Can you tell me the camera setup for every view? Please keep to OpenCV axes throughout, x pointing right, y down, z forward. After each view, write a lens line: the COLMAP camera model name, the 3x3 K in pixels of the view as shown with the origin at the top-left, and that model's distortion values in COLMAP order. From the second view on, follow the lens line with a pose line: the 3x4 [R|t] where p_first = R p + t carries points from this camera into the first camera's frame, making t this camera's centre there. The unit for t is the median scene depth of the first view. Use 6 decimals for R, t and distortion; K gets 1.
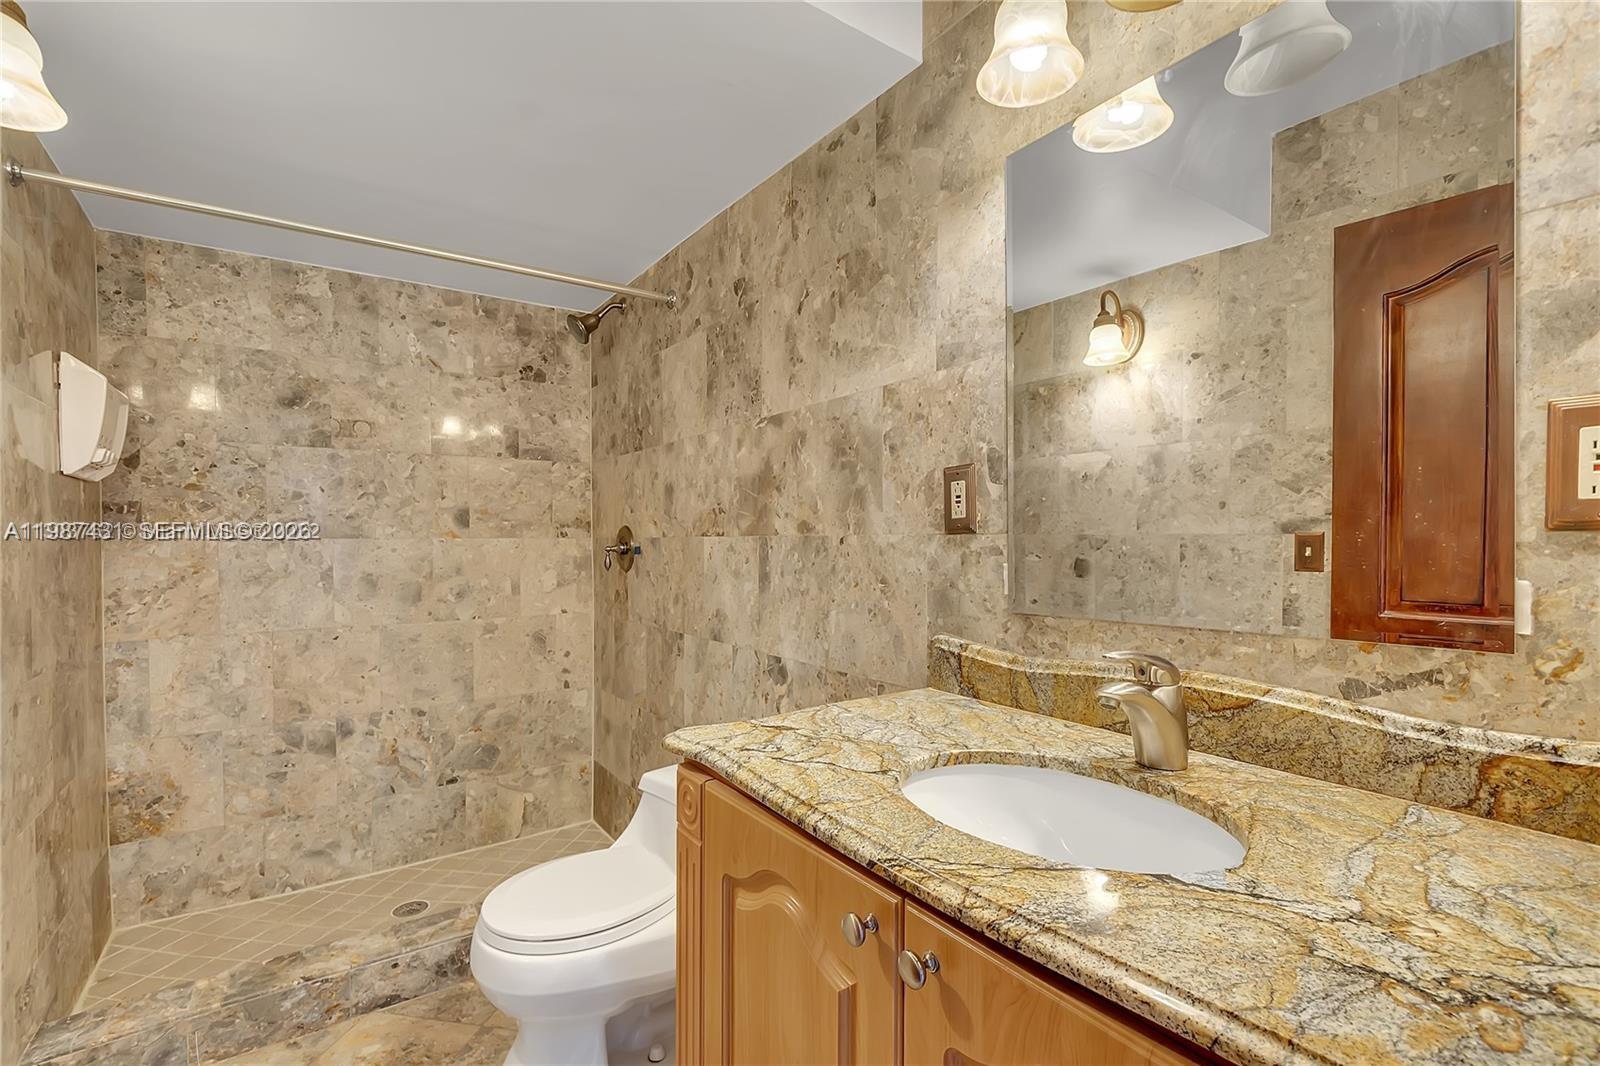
lens RADIAL K [[721.9, 0, 790.7], [0, 721.9, 528.9], [0, 0, 1]] dist [0.000180, -0.000720]
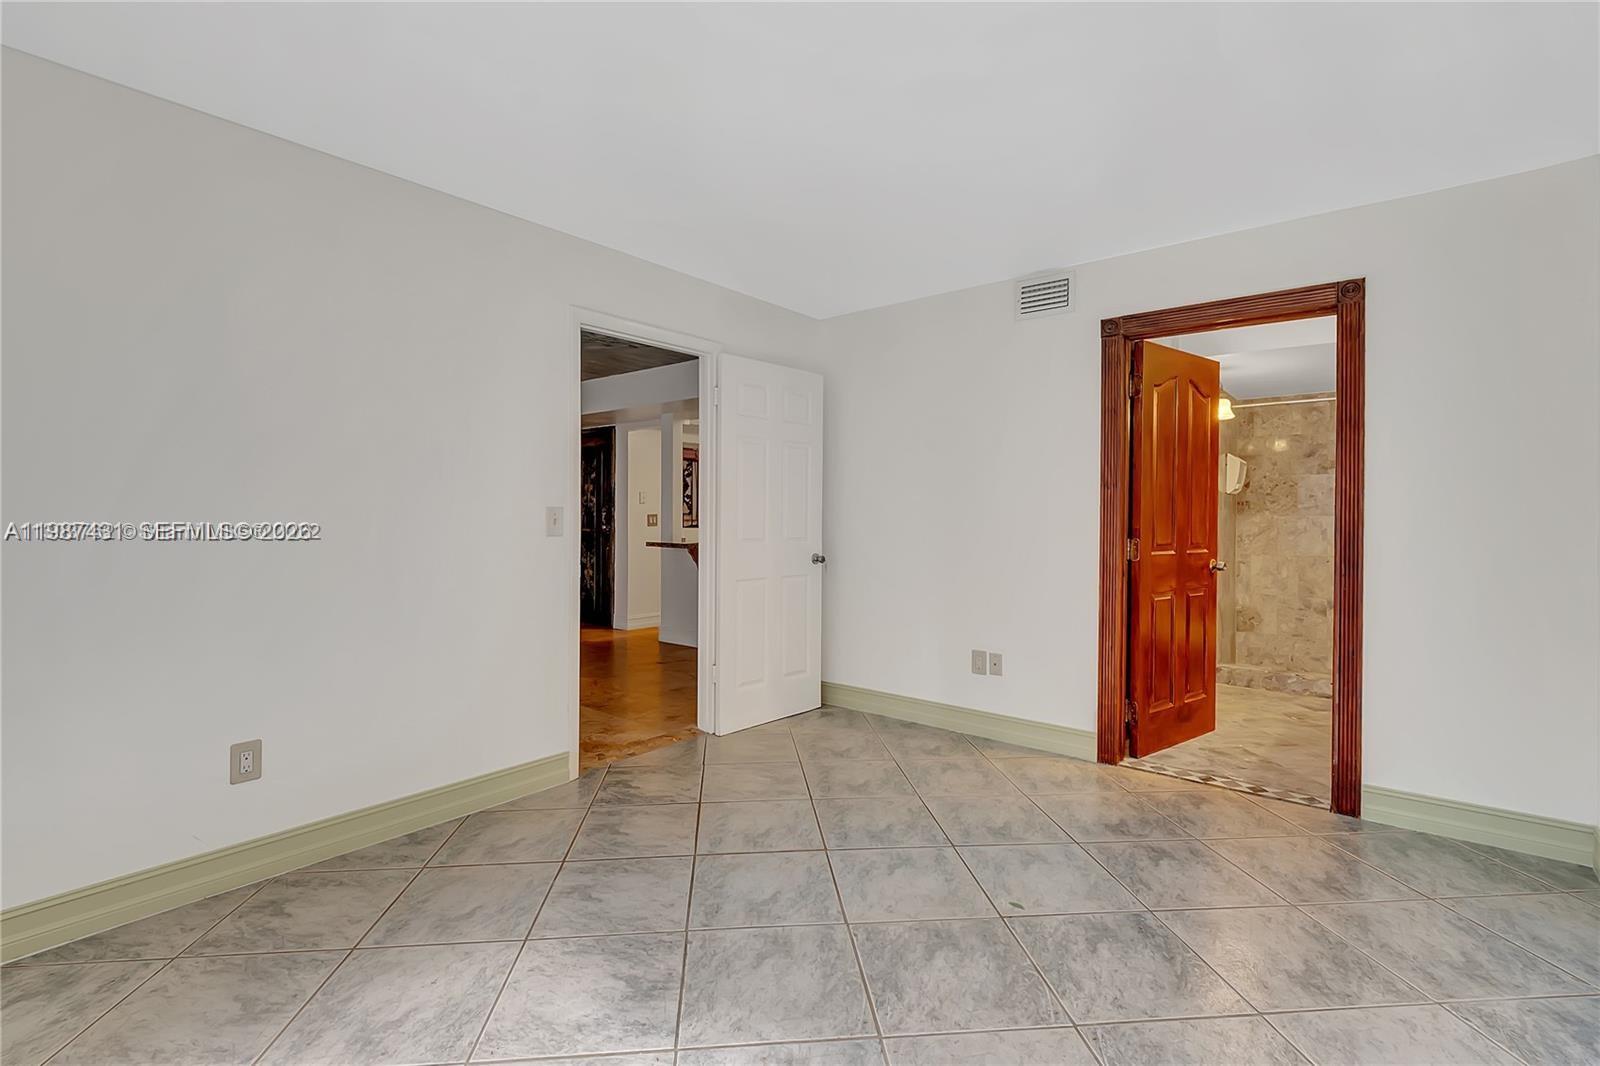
lens RADIAL K [[721.9, 0, 790.7], [0, 721.9, 528.9], [0, 0, 1]] dist [0.000180, -0.000720]
pose [[0.260414, 0.029826, -0.965036, 1.100561], [-0.007302, 0.999555, 0.028923, 0.001918], [0.965469, -0.000485, 0.260516, -1.187407]]
